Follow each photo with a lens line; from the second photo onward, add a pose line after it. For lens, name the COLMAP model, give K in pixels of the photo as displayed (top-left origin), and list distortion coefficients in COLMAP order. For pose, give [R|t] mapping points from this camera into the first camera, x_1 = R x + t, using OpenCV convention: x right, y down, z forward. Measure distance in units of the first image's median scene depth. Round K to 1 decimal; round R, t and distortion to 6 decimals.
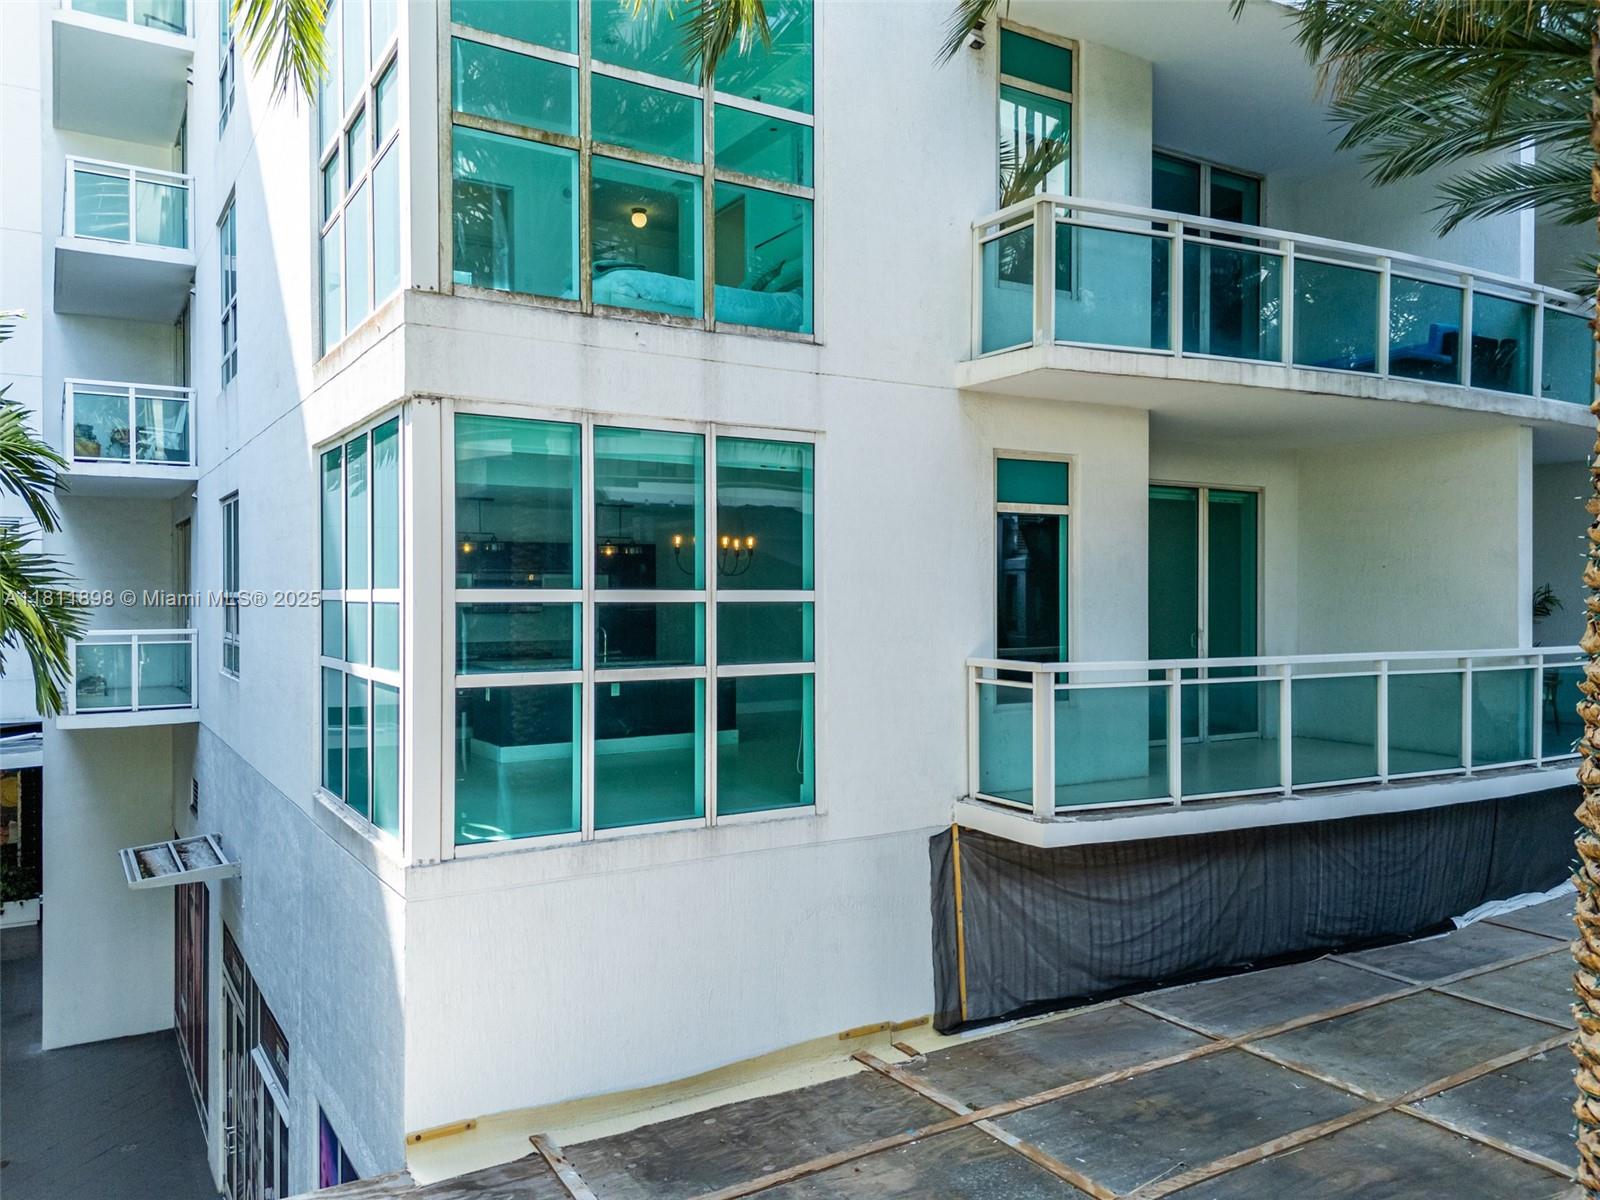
lens RADIAL K [[1183.5, 0, 804.8], [0, 1183.5, 594.3], [0, 0, 1]] dist [0.059705, -0.066962]
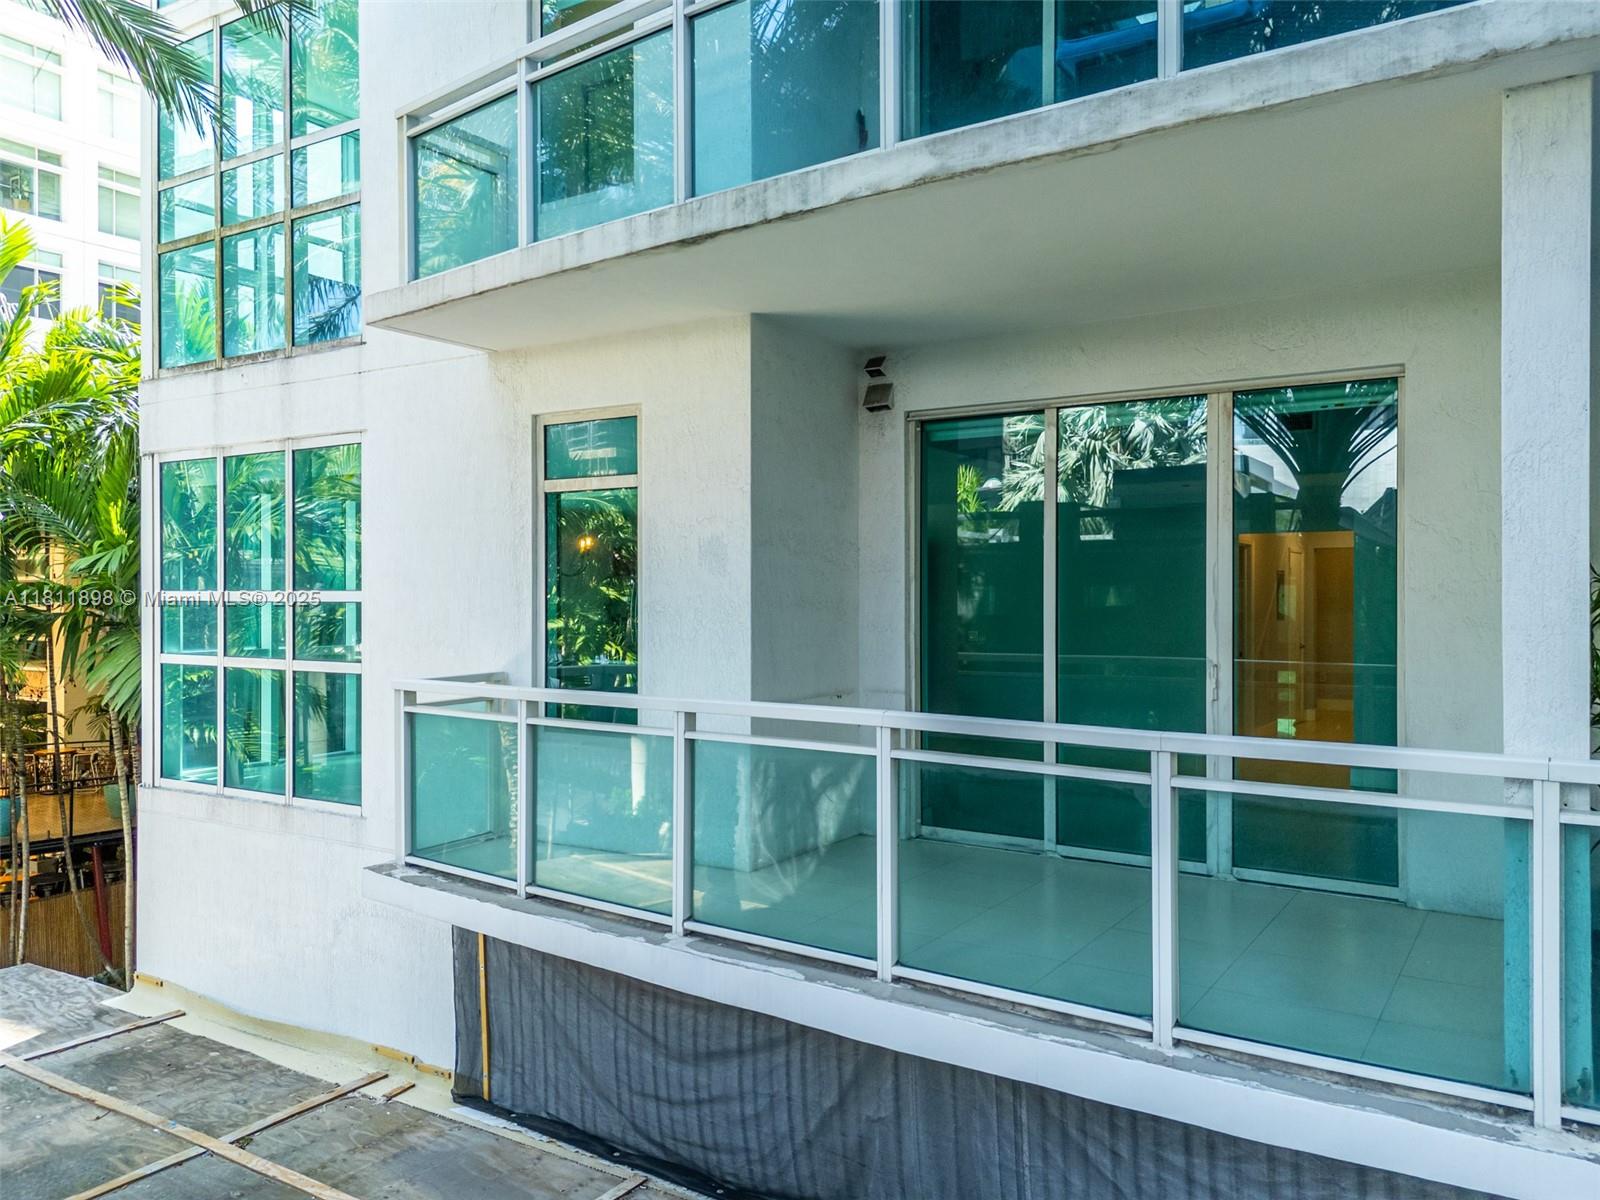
lens RADIAL K [[1183.5, 0, 804.8], [0, 1183.5, 594.3], [0, 0, 1]] dist [0.059705, -0.066962]
pose [[0.438311, 0.001627, -0.898822, 1.065114], [0.002873, 0.999991, 0.003210, -0.002982], [0.898819, -0.003989, 0.438303, 0.888375]]
